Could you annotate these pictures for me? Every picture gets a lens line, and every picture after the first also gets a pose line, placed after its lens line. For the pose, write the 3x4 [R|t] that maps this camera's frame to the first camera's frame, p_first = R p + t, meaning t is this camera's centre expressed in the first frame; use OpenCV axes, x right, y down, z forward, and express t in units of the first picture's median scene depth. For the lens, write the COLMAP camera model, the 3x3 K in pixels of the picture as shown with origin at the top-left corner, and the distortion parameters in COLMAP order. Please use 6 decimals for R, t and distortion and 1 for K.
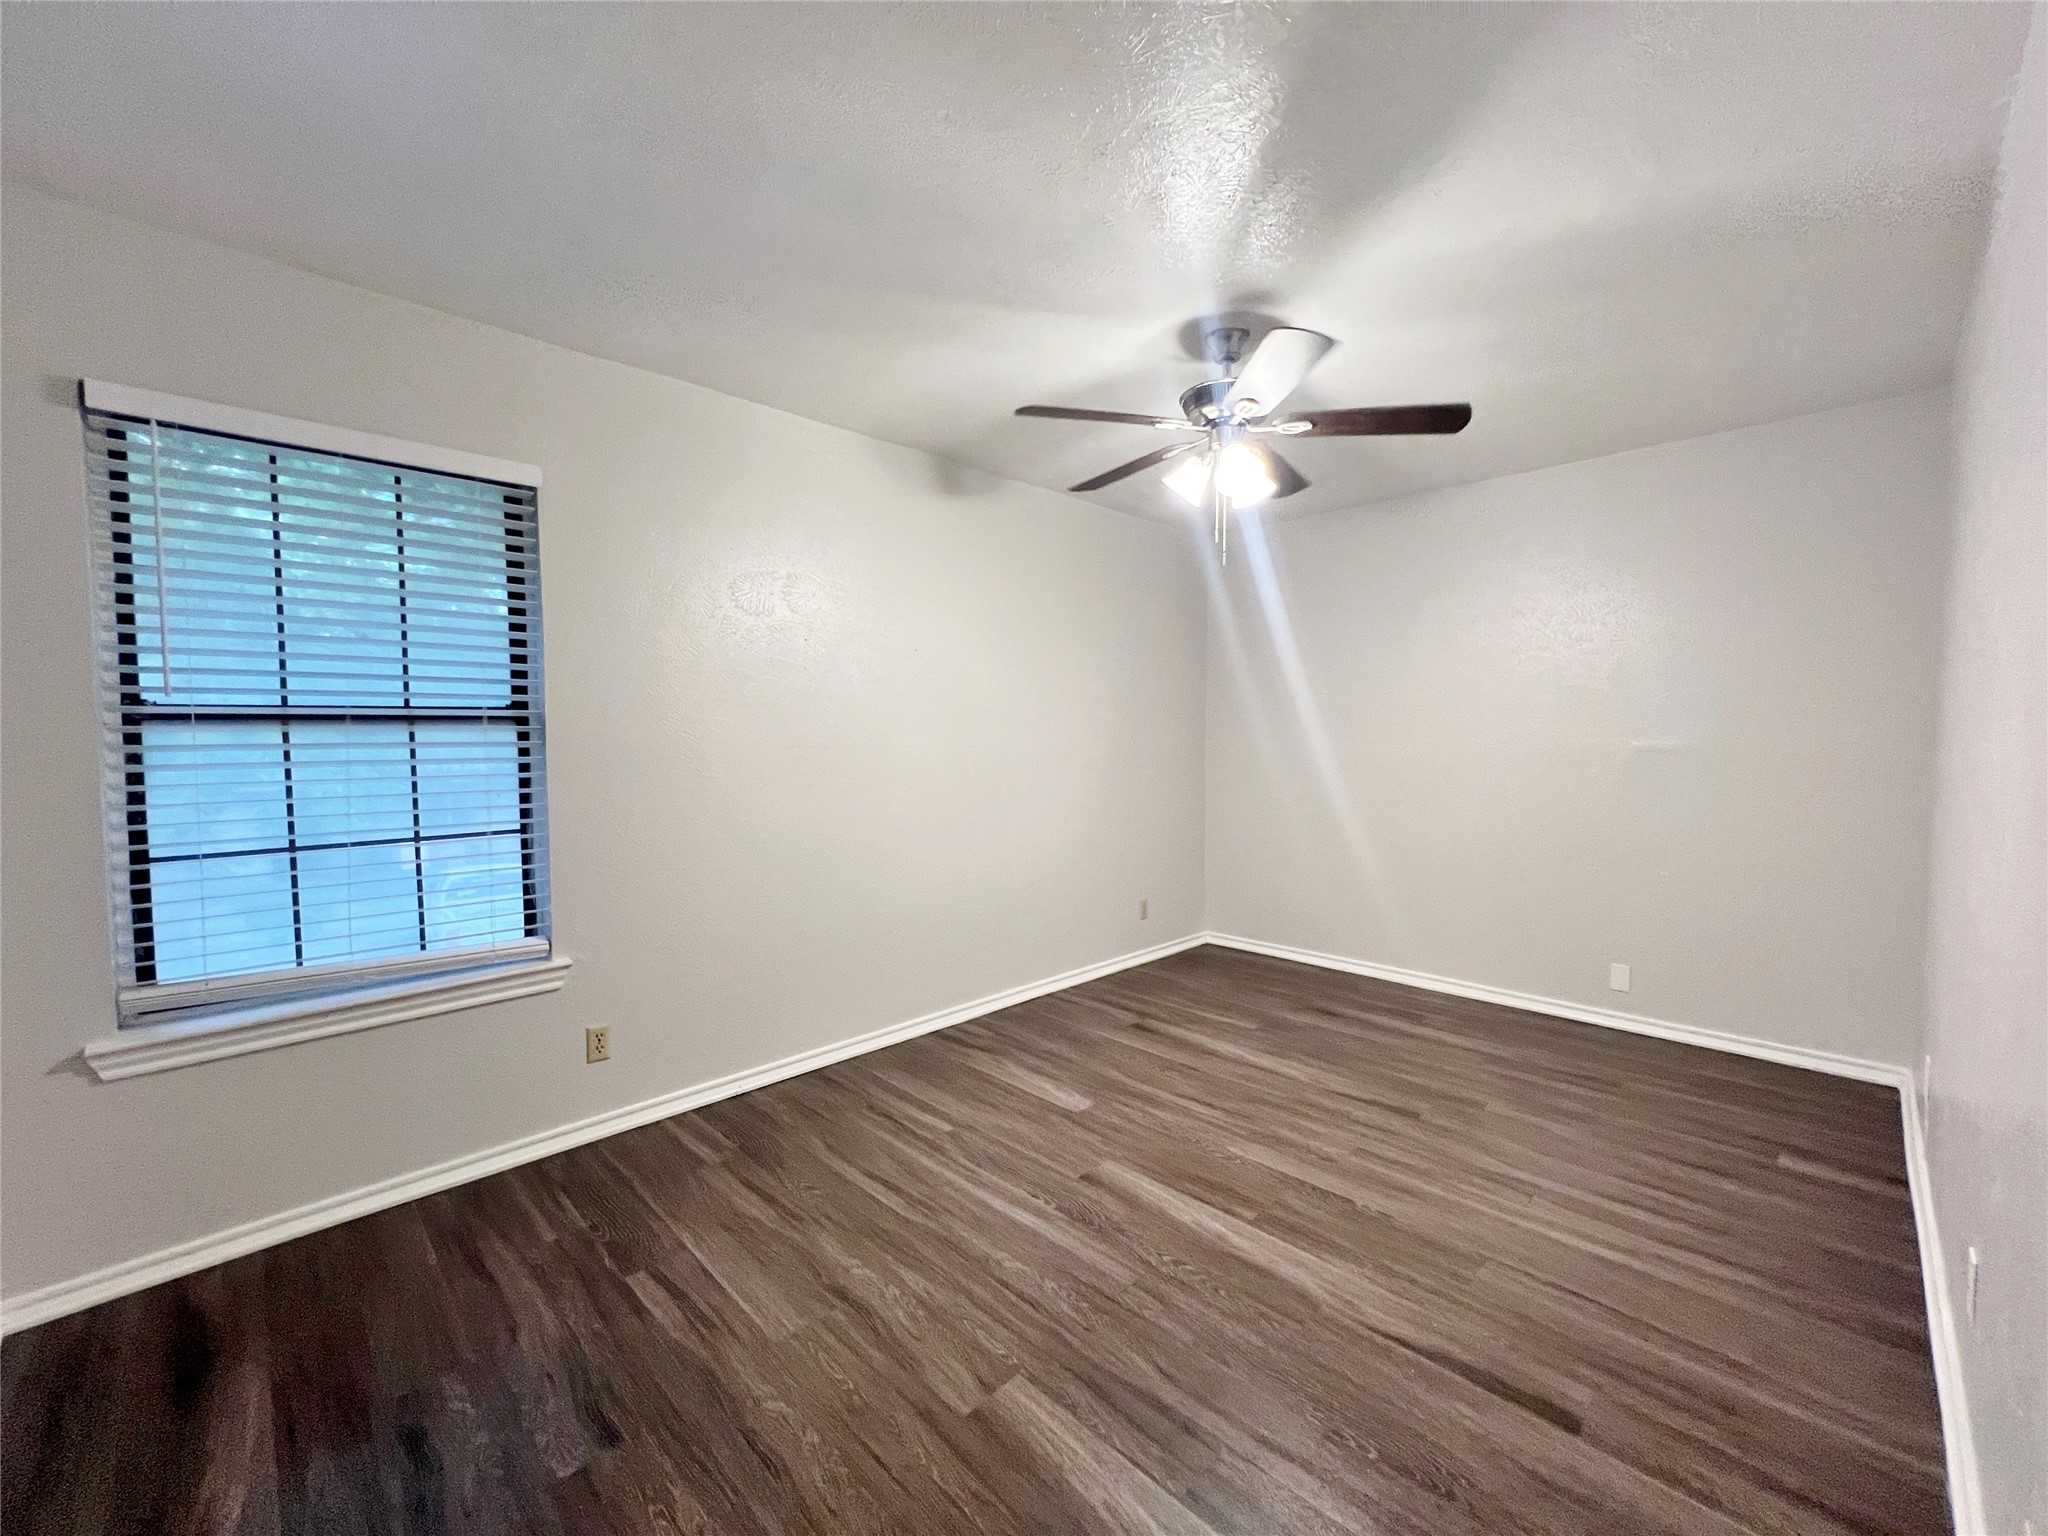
lens RADIAL K [[832.9, 0, 1024.0], [0, 832.9, 768.0], [0, 0, 1]] dist [0.000775, 0.000082]
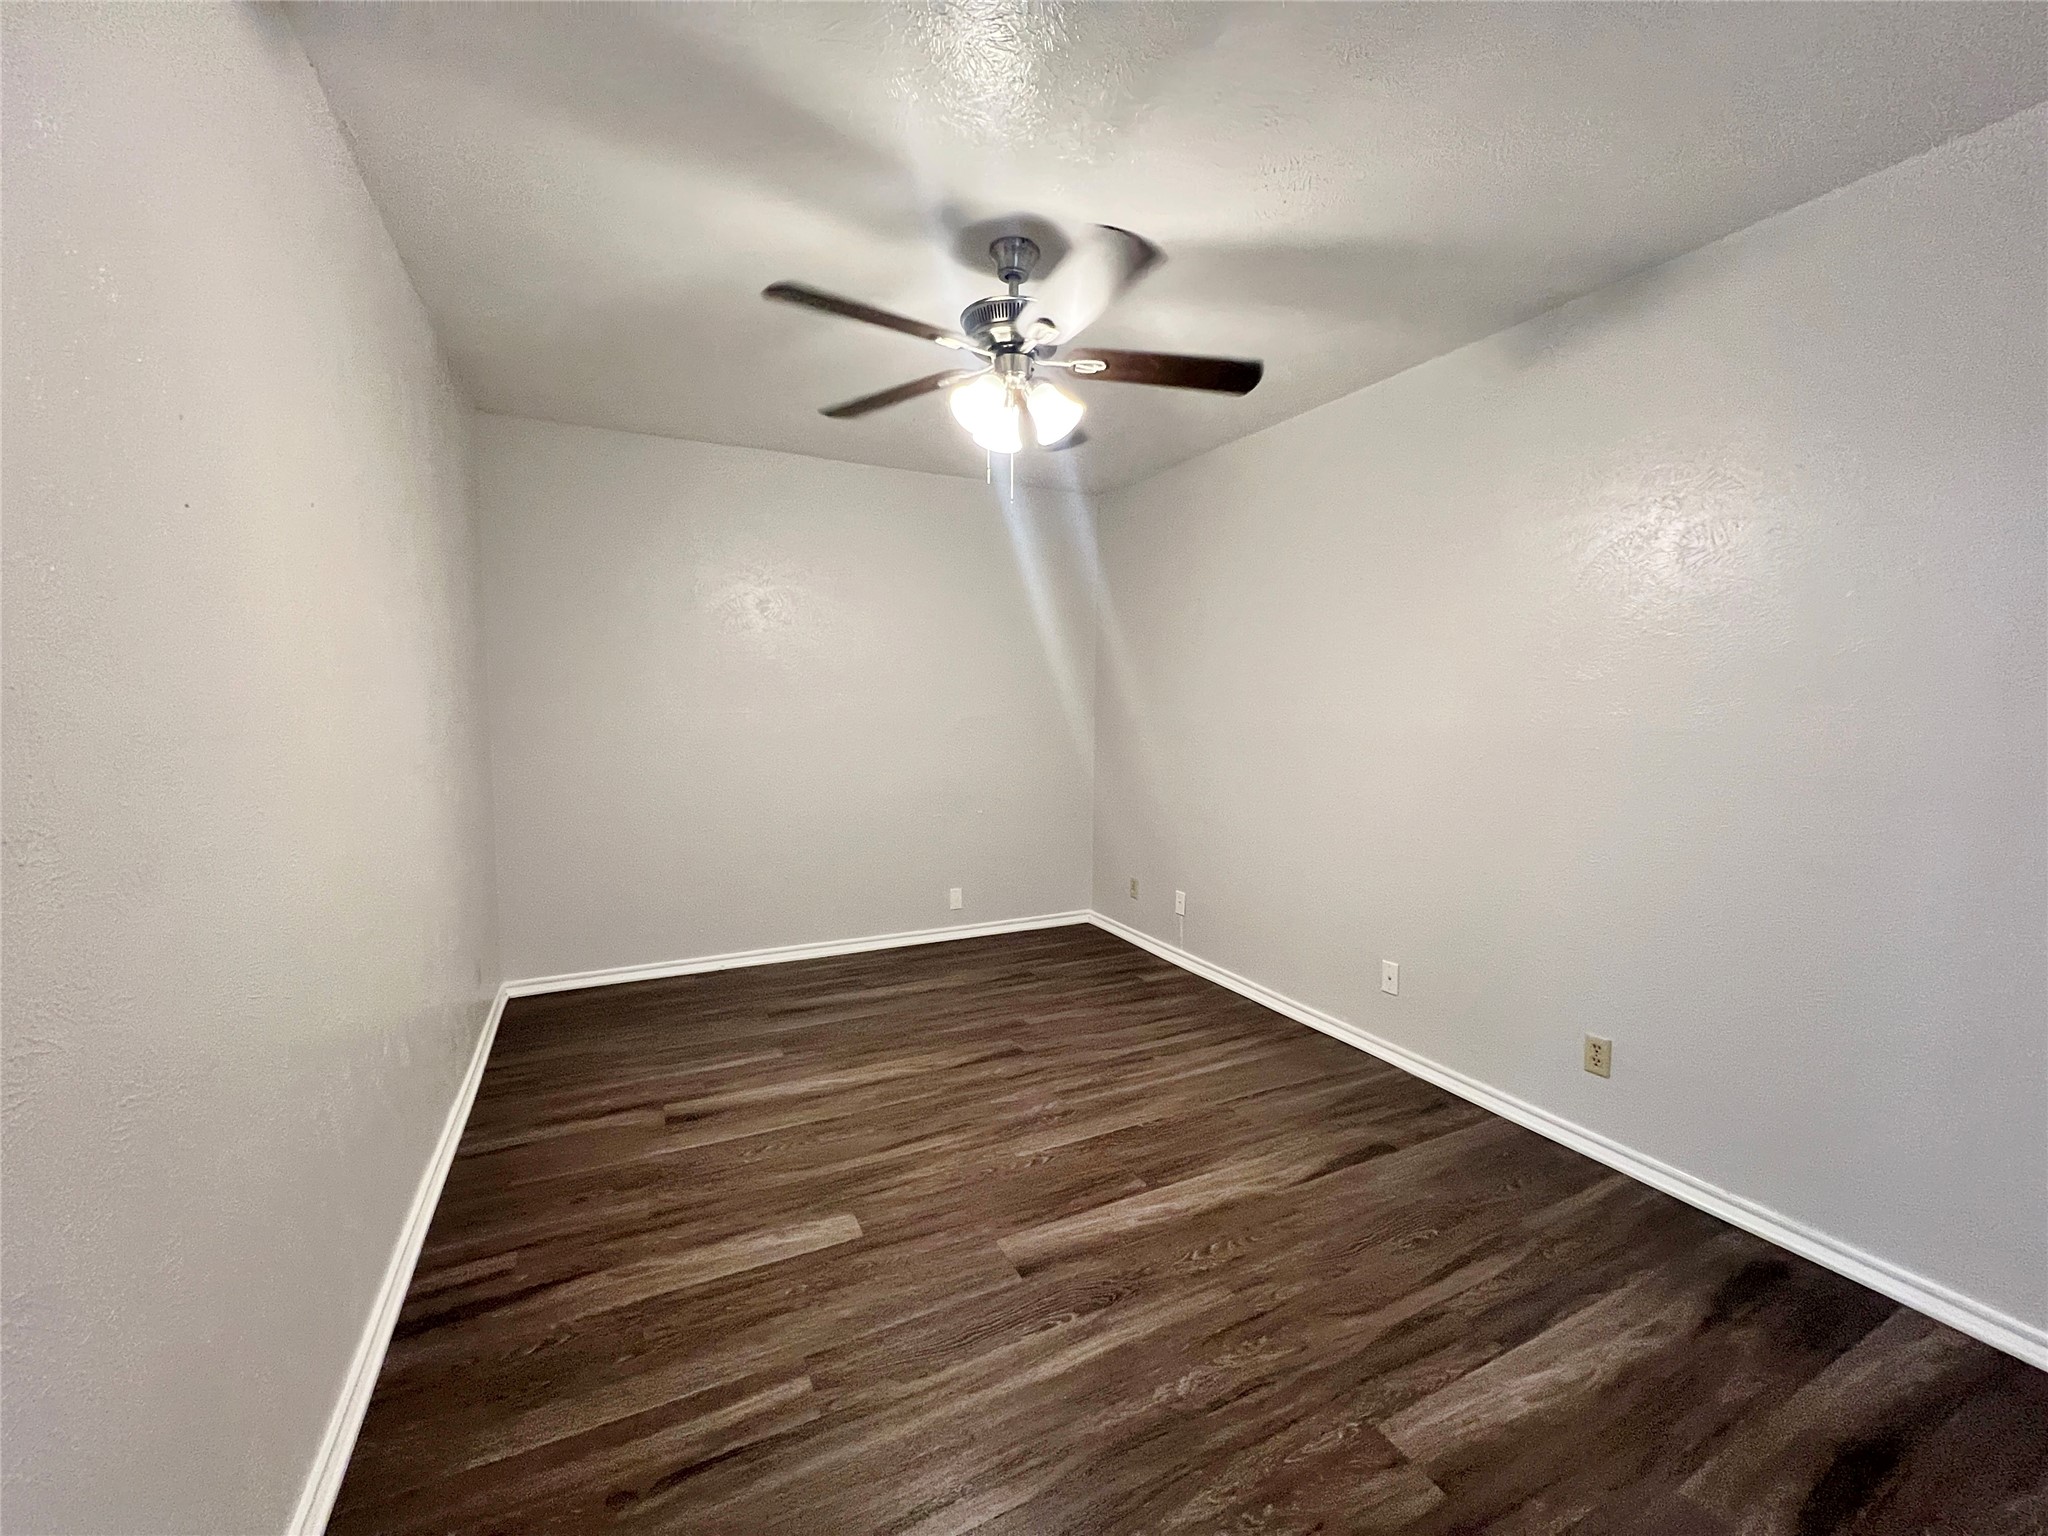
lens RADIAL K [[832.9, 0, 1024.0], [0, 832.9, 768.0], [0, 0, 1]] dist [0.000775, 0.000082]
pose [[0.290373, -0.069353, 0.954397, -0.563065], [0.029550, 0.997544, 0.063498, -0.030976], [-0.956457, 0.009765, 0.291710, 0.664105]]
